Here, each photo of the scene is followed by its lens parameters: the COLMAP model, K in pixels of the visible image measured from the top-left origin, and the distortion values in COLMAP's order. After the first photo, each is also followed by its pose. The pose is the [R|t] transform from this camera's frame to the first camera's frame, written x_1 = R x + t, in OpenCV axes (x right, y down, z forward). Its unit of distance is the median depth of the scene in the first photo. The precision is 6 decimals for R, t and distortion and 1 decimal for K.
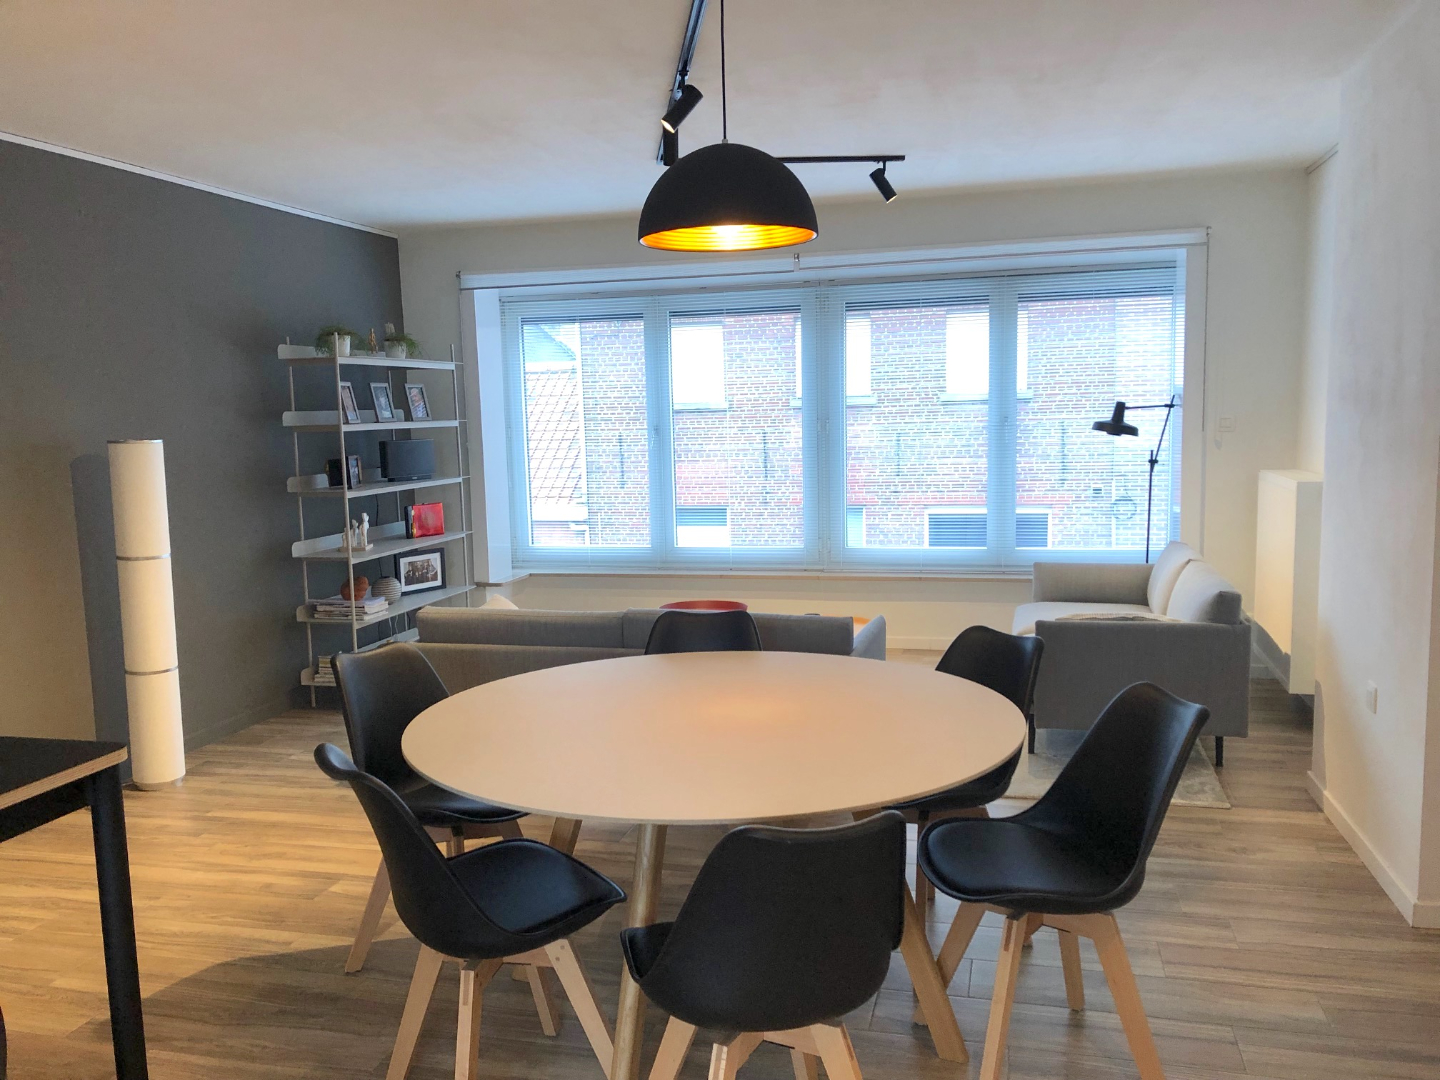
lens RADIAL K [[1173.2, 0, 716.6], [0, 1173.2, 542.3], [0, 0, 1]] dist [0.007651, -0.006338]
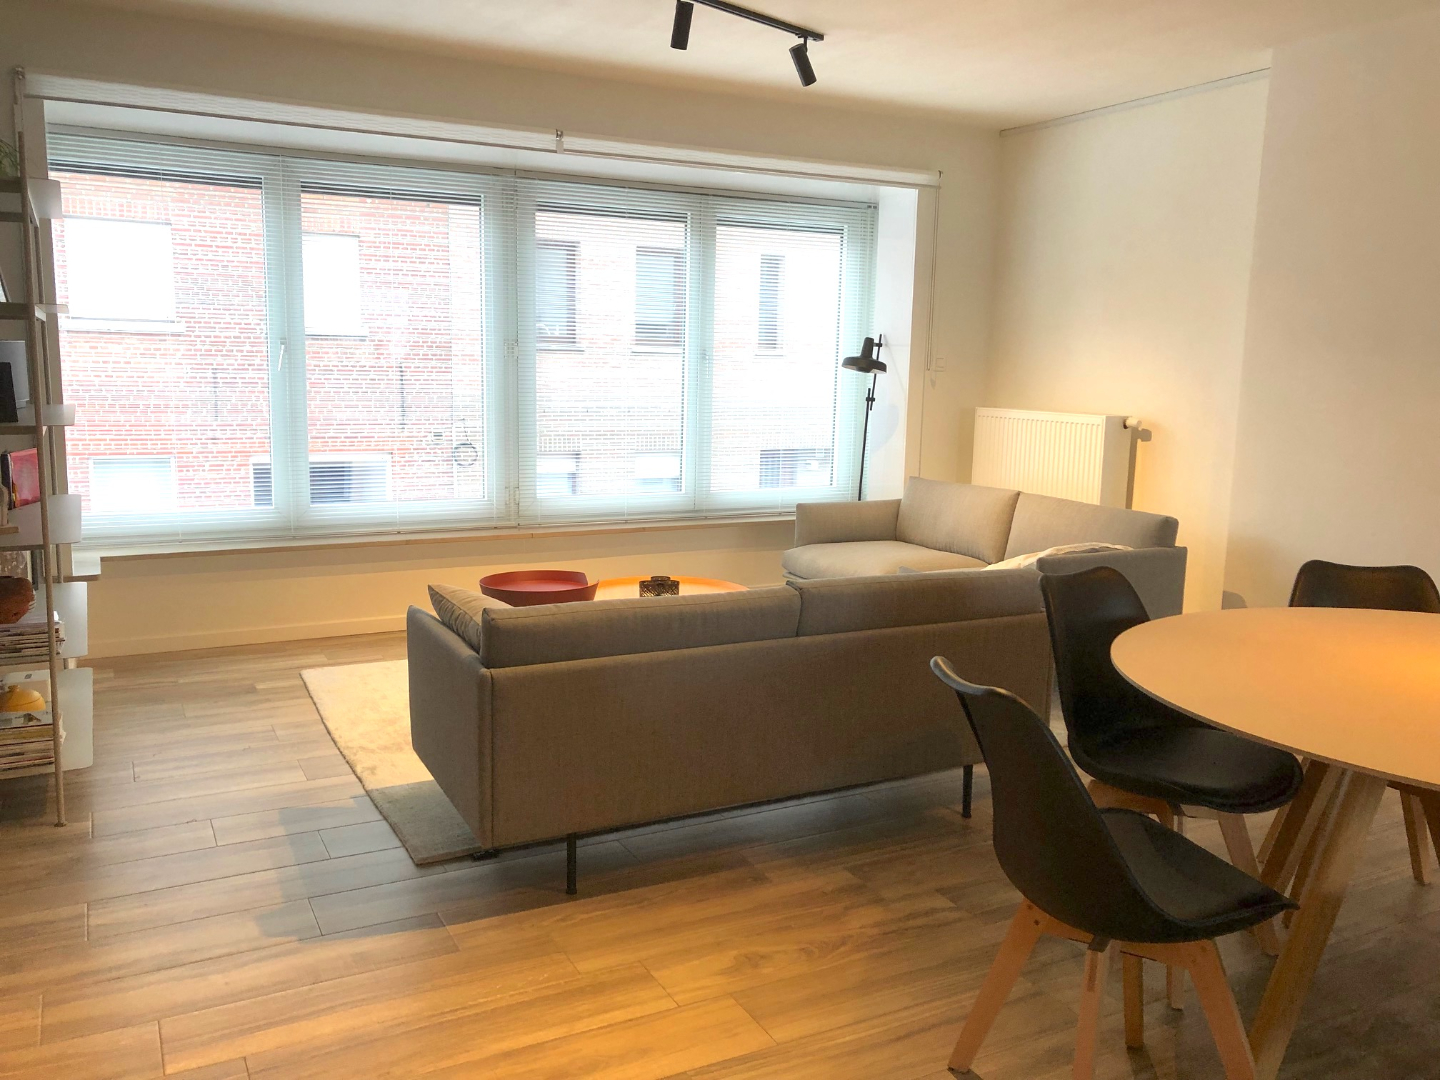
lens RADIAL K [[1173.2, 0, 721.7], [0, 1173.2, 540.1], [0, 0, 1]] dist [0.007651, -0.006338]
pose [[0.732320, -0.064578, 0.677892, -0.427562], [0.037144, 0.997799, 0.054927, -0.007831], [-0.679947, -0.015044, 0.733107, 0.347770]]
